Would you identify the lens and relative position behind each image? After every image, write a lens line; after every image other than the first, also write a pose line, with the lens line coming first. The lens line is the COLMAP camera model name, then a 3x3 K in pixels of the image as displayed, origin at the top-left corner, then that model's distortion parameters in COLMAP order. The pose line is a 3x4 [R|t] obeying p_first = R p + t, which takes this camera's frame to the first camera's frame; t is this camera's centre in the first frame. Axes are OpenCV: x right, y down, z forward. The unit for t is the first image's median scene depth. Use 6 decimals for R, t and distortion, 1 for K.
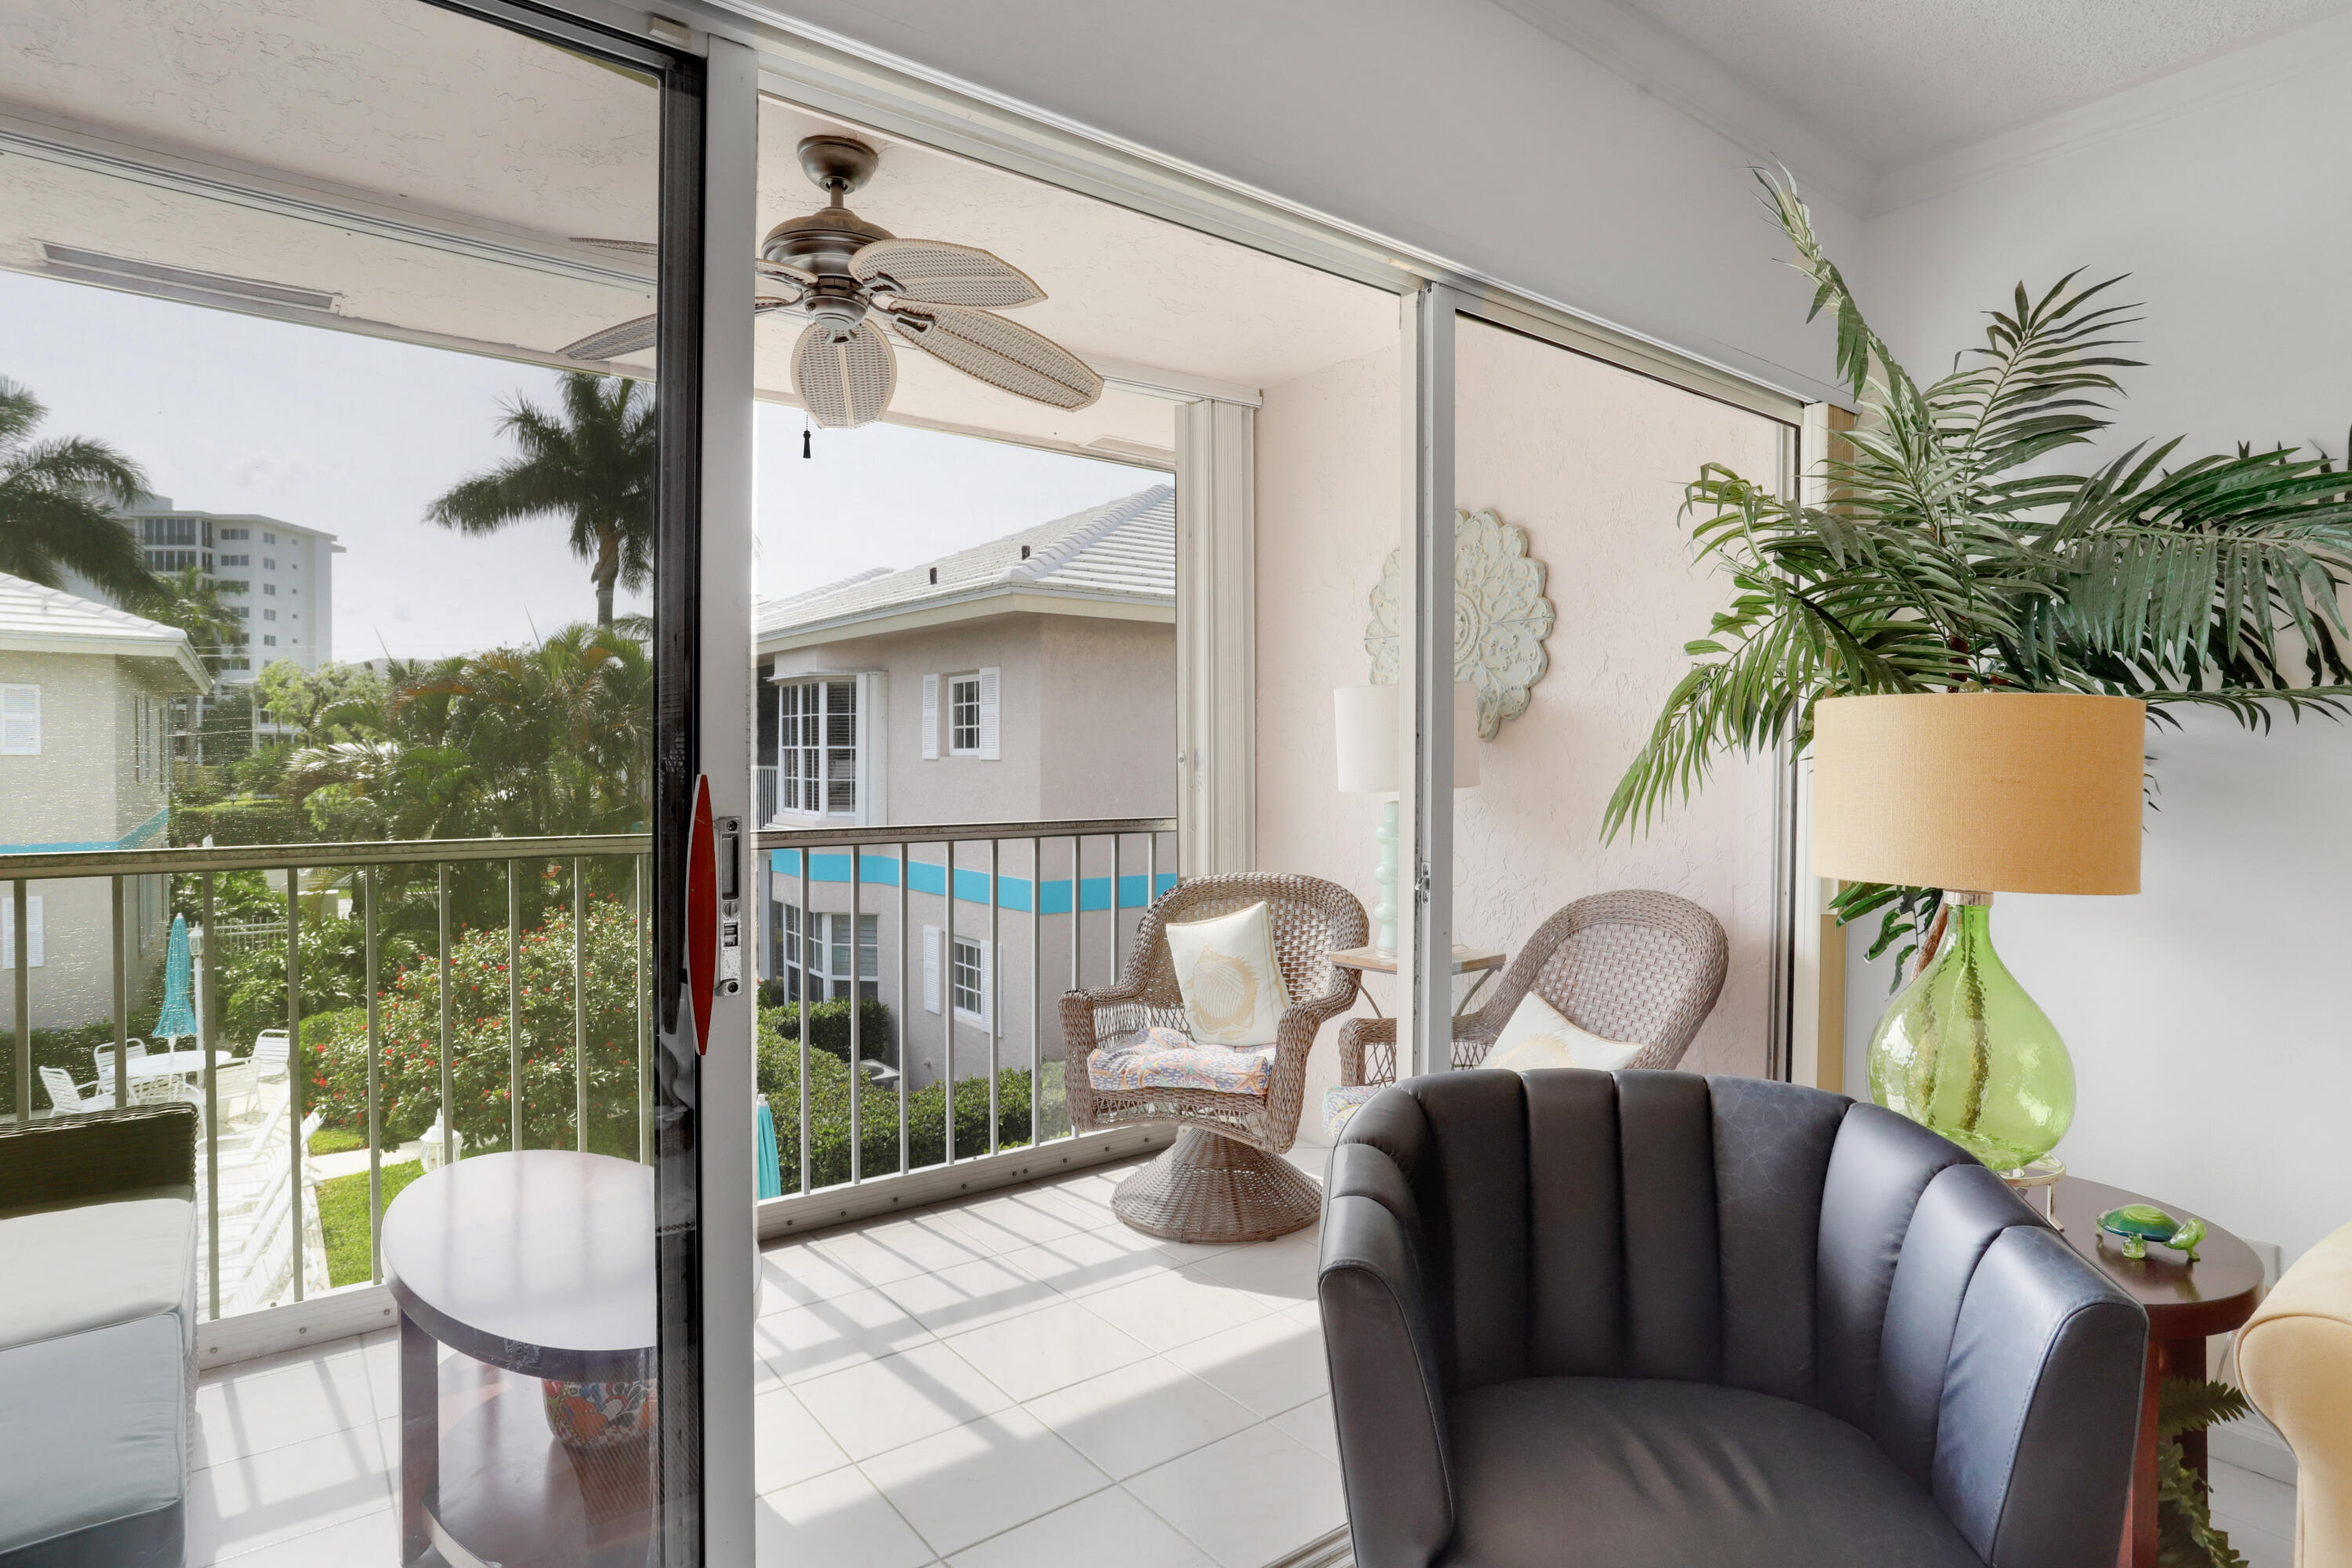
lens RADIAL K [[1193.7, 0, 1154.4], [0, 1193.7, 769.3], [0, 0, 1]] dist [-0.008493, -0.000042]
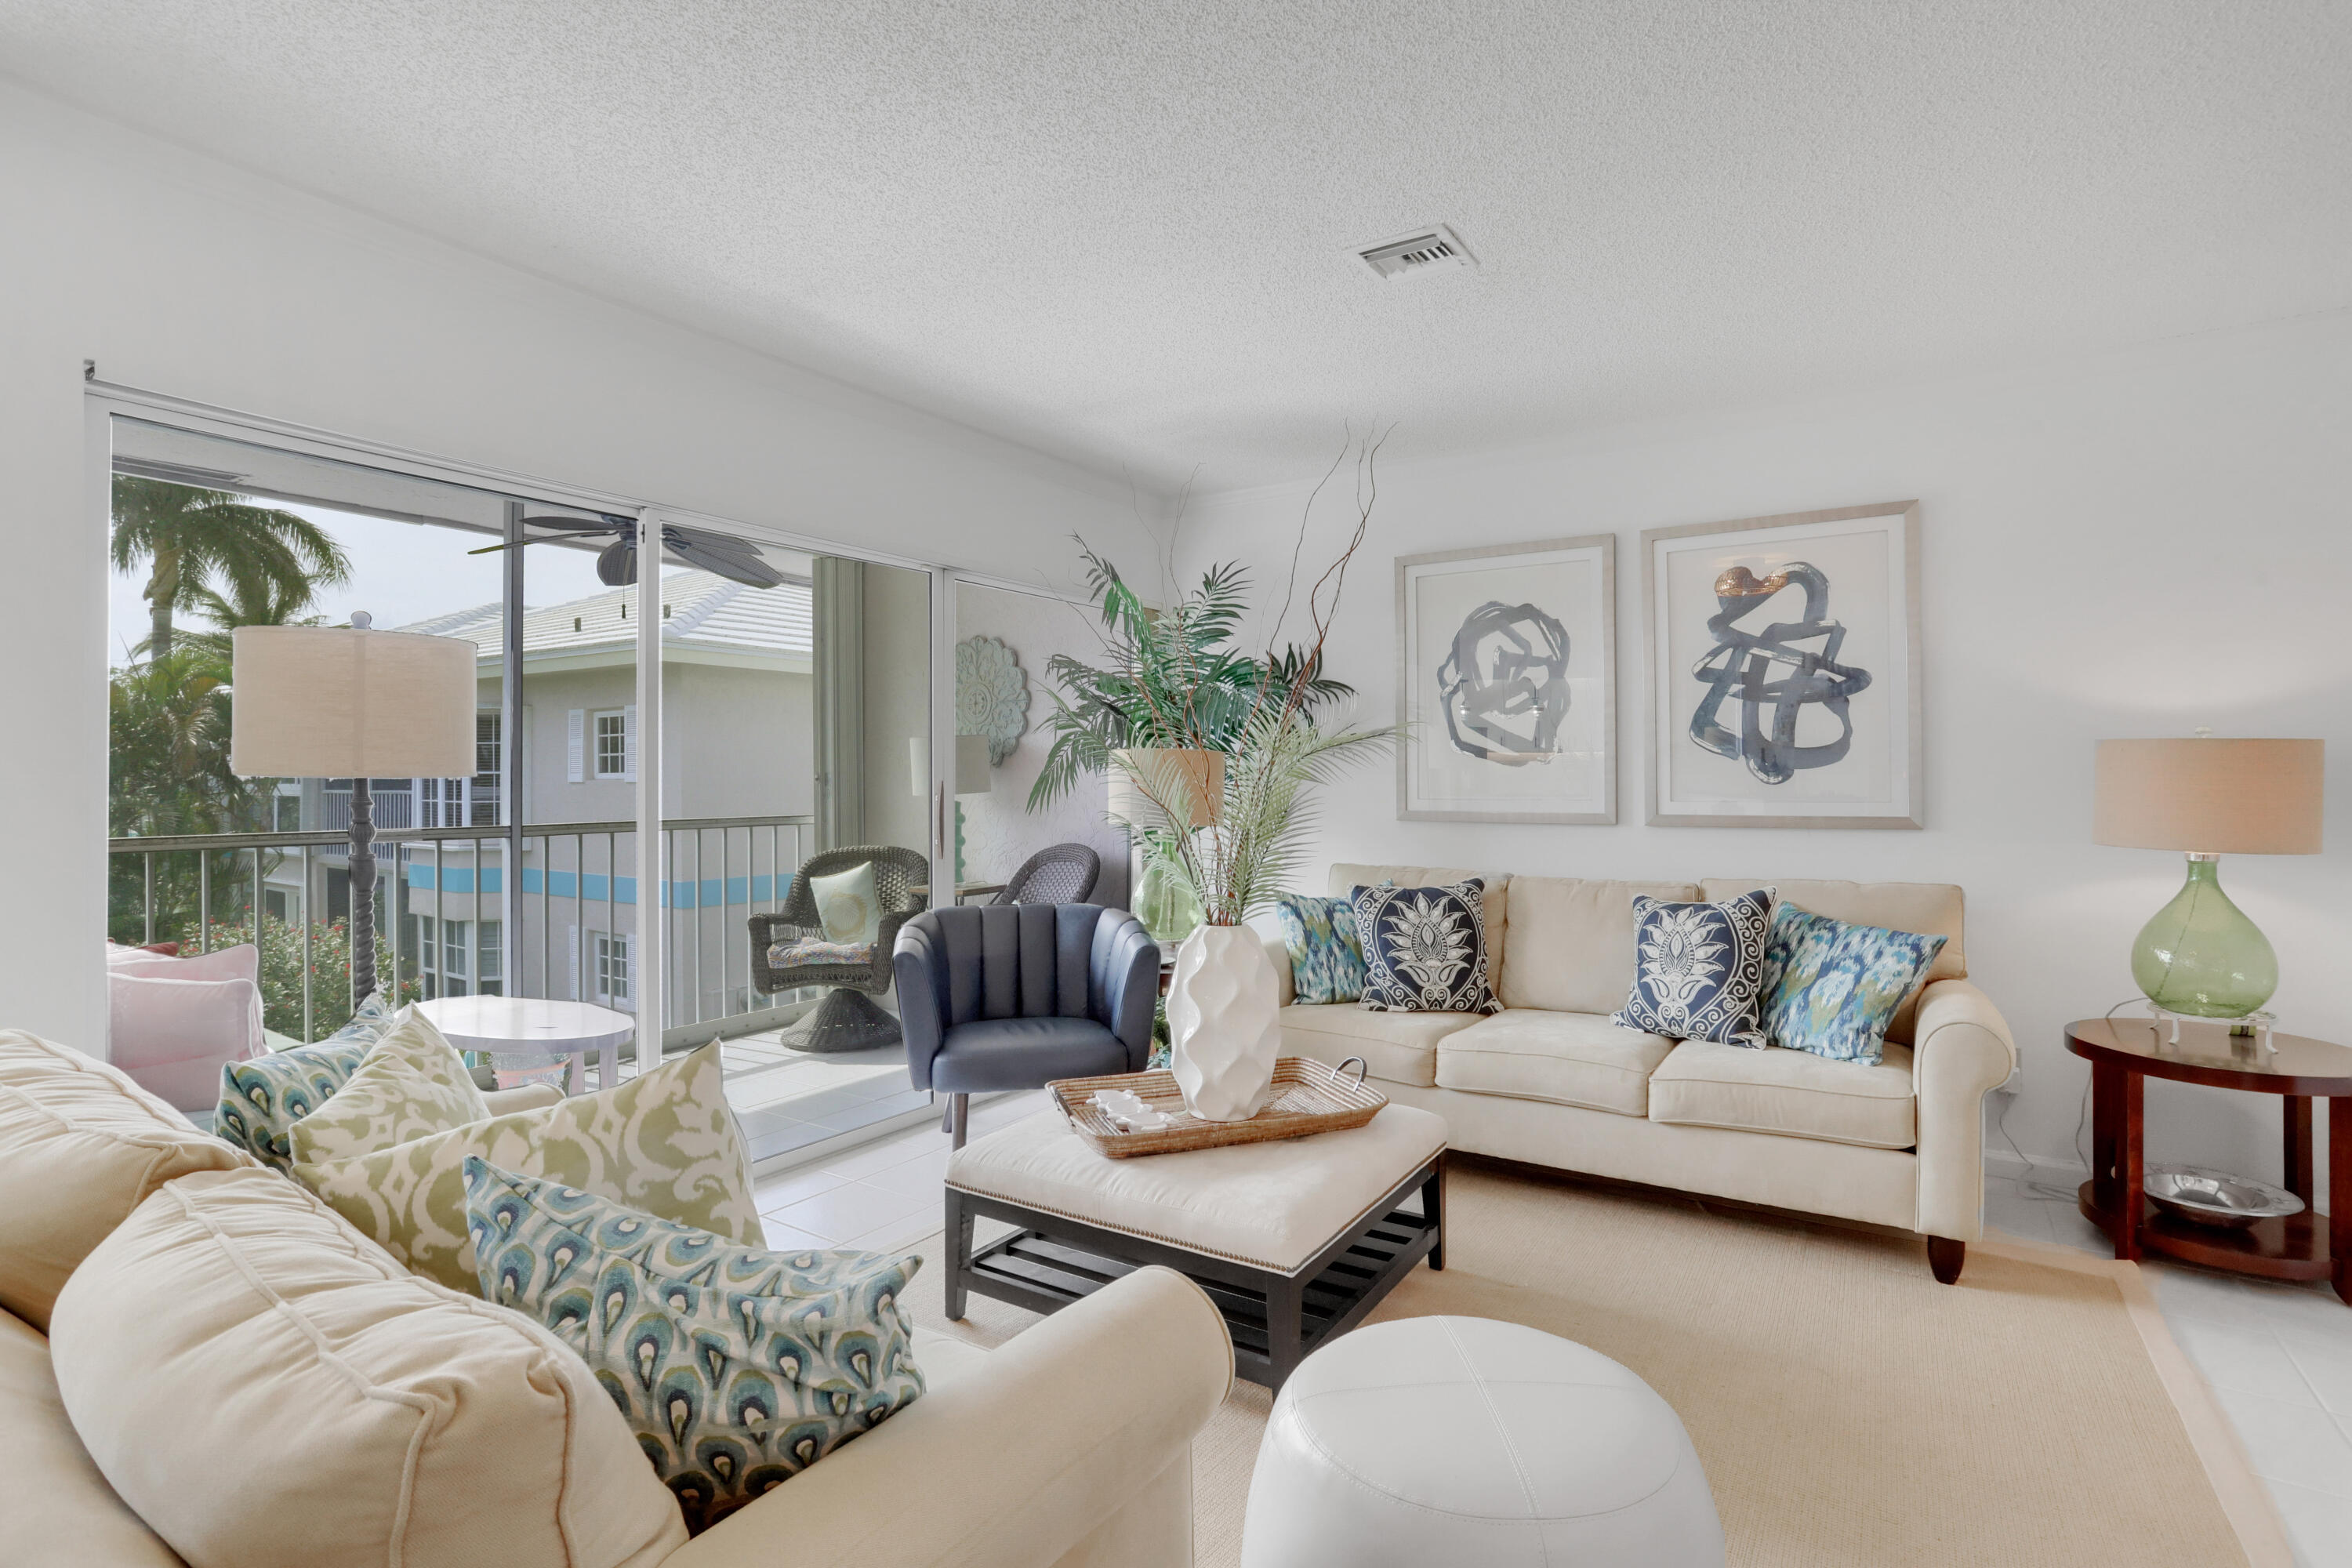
lens RADIAL K [[1140.7, 0, 1158.2], [0, 1140.7, 779.0], [0, 0, 1]] dist [-0.037886, 0.017284]
pose [[0.941878, -0.005325, 0.335913, -0.068279], [0.009222, 0.999907, -0.010007, 0.013716], [-0.335828, 0.012523, 0.941840, -0.696724]]
